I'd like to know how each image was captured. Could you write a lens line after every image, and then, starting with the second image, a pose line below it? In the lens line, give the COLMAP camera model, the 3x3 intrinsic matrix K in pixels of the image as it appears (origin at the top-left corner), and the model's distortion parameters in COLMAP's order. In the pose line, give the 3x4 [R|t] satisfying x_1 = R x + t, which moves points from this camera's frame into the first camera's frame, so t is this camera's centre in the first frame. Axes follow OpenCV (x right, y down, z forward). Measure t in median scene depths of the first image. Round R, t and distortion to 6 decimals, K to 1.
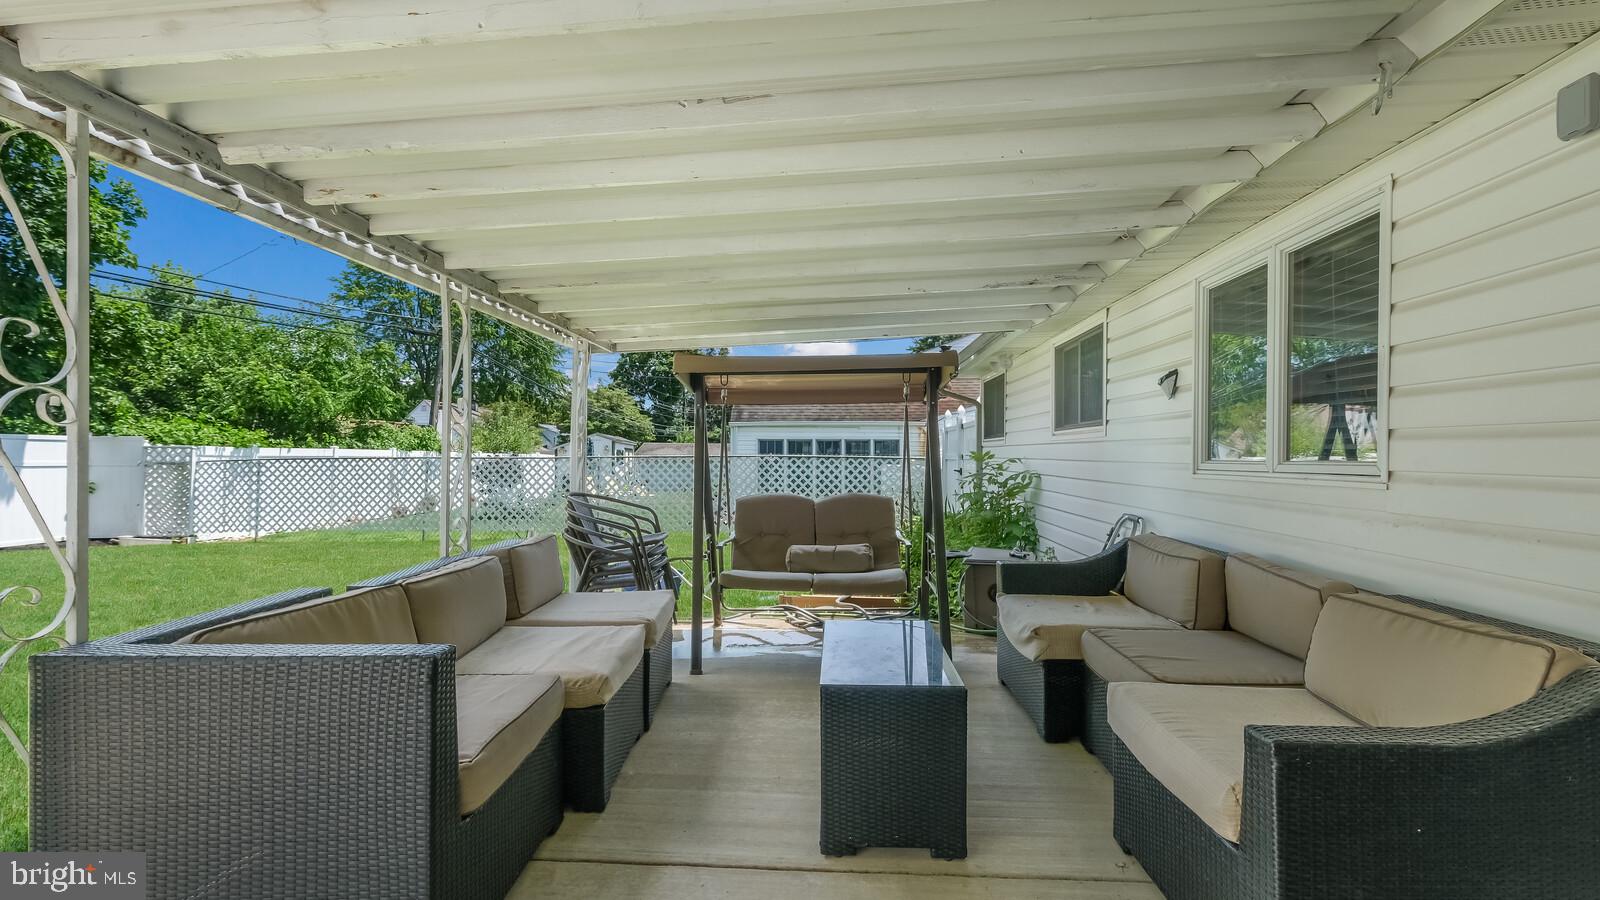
lens RADIAL K [[732.9, 0, 788.2], [0, 732.9, 454.9], [0, 0, 1]] dist [0.009246, -0.003438]
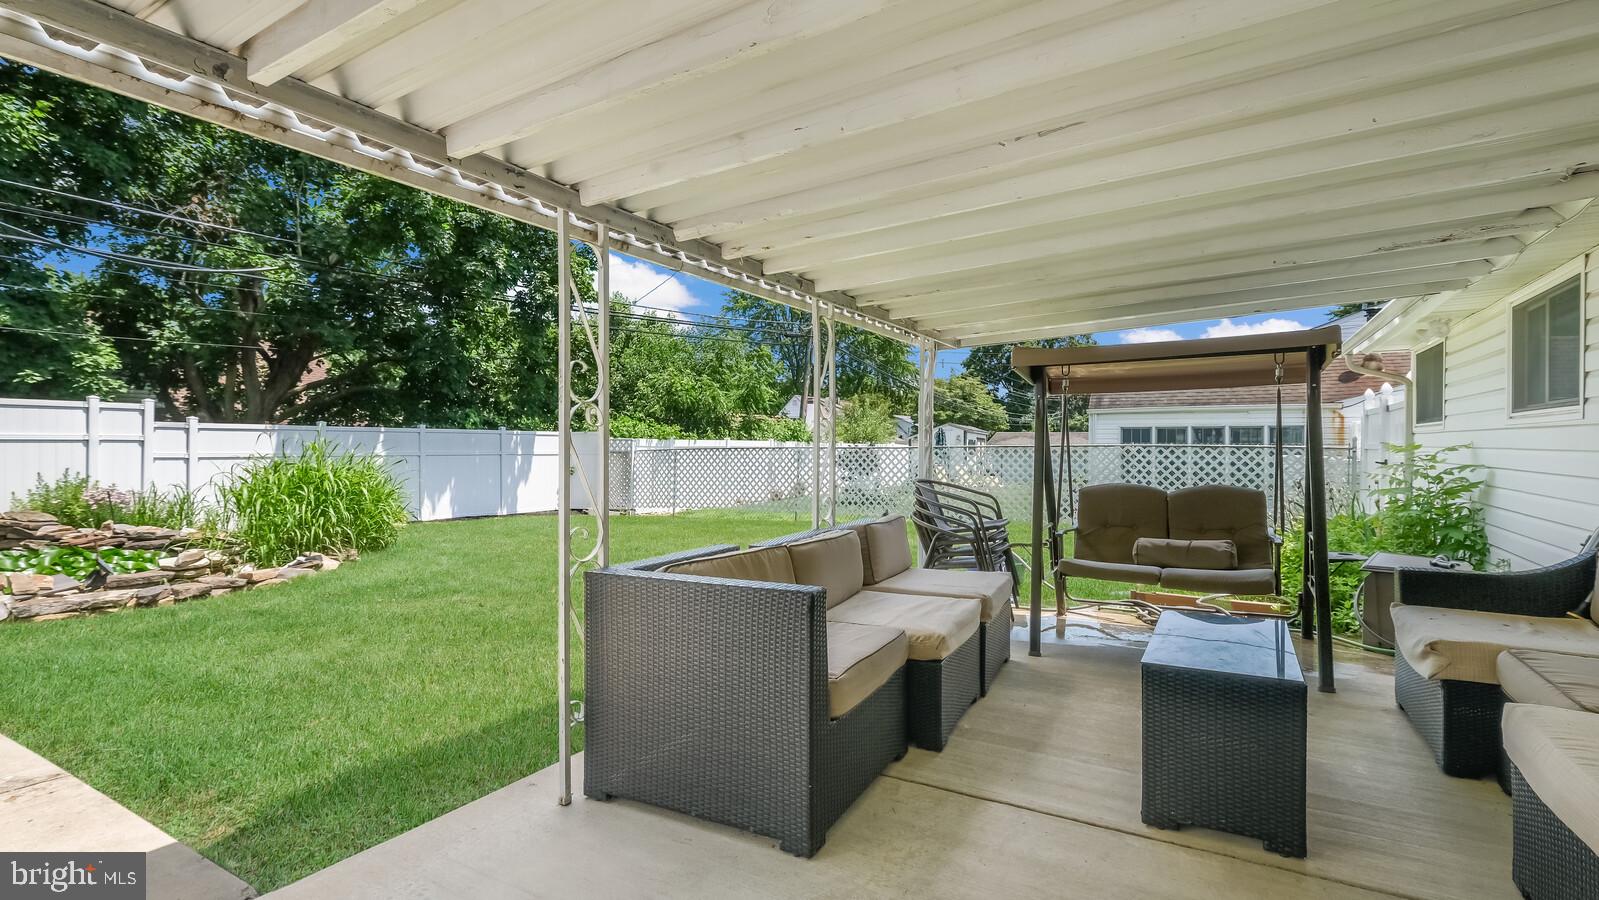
lens RADIAL K [[732.4, 0, 798.2], [0, 732.4, 449.3], [0, 0, 1]] dist [0.009246, -0.003438]
pose [[0.897391, -0.000033, -0.441237, 0.044917], [0.002838, 0.999980, 0.005695, -0.000139], [0.441227, -0.006363, 0.897373, -0.107875]]
